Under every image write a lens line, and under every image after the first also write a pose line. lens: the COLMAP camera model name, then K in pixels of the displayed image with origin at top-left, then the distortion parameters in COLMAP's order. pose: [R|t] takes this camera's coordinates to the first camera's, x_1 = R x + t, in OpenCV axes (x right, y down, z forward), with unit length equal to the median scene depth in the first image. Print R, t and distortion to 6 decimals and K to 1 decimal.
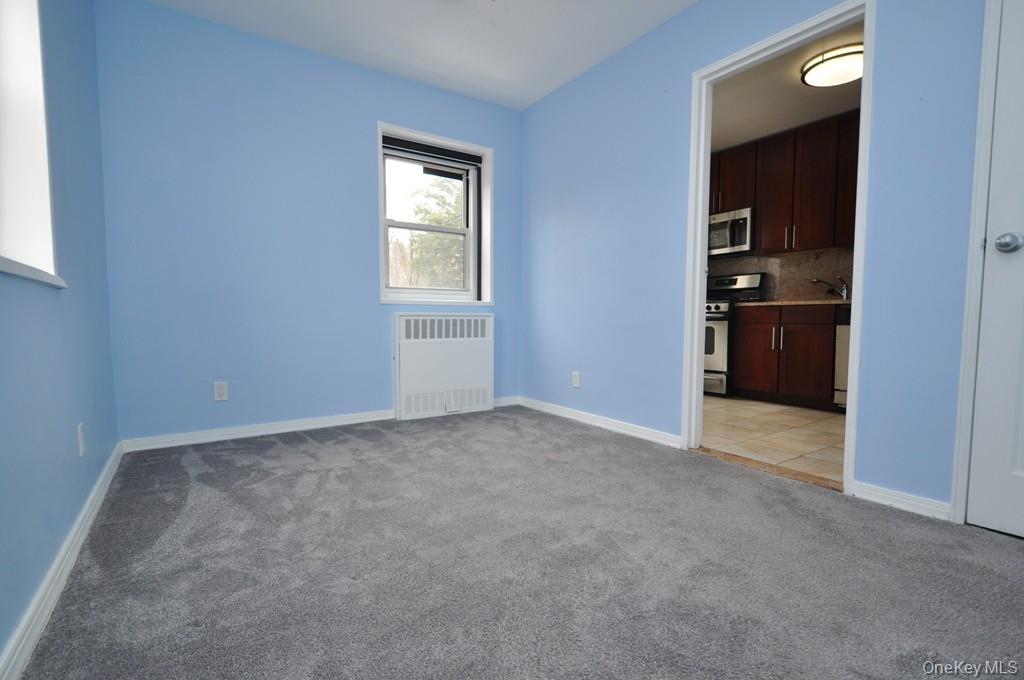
lens RADIAL K [[468.8, 0, 509.7], [0, 468.8, 354.0], [0, 0, 1]] dist [-0.000993, -0.000069]
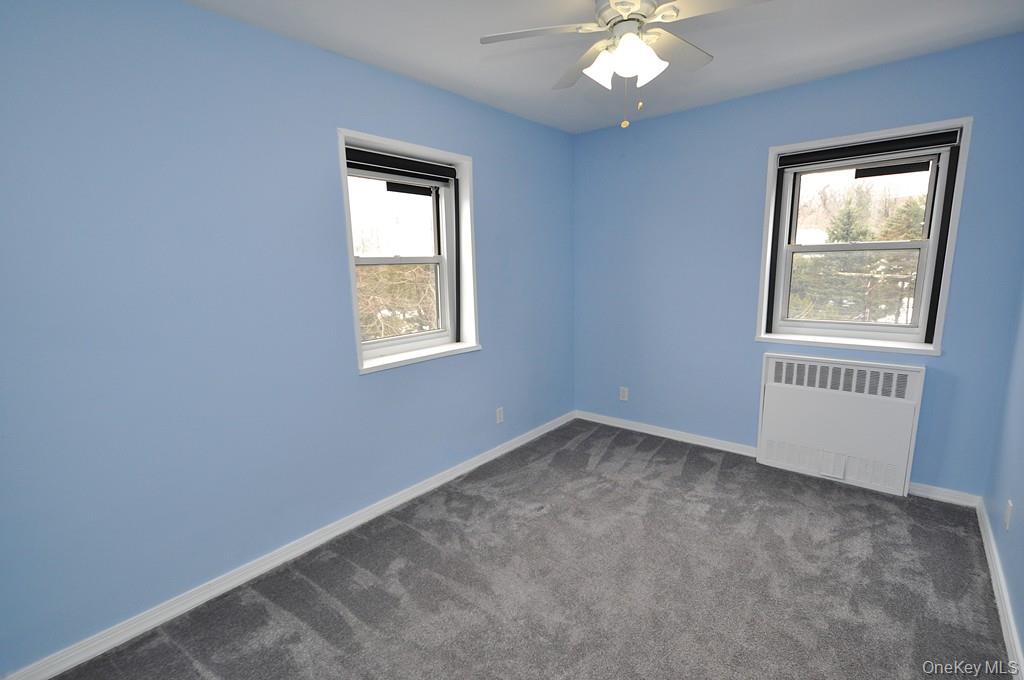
lens RADIAL K [[464.5, 0, 511.4], [0, 464.5, 351.4], [0, 0, 1]] dist [0.000838, -0.000485]
pose [[0.269050, 0.166668, -0.948596, 0.810570], [-0.044884, 0.986013, 0.160512, -0.349579], [0.962080, -0.000609, 0.272768, 0.398286]]
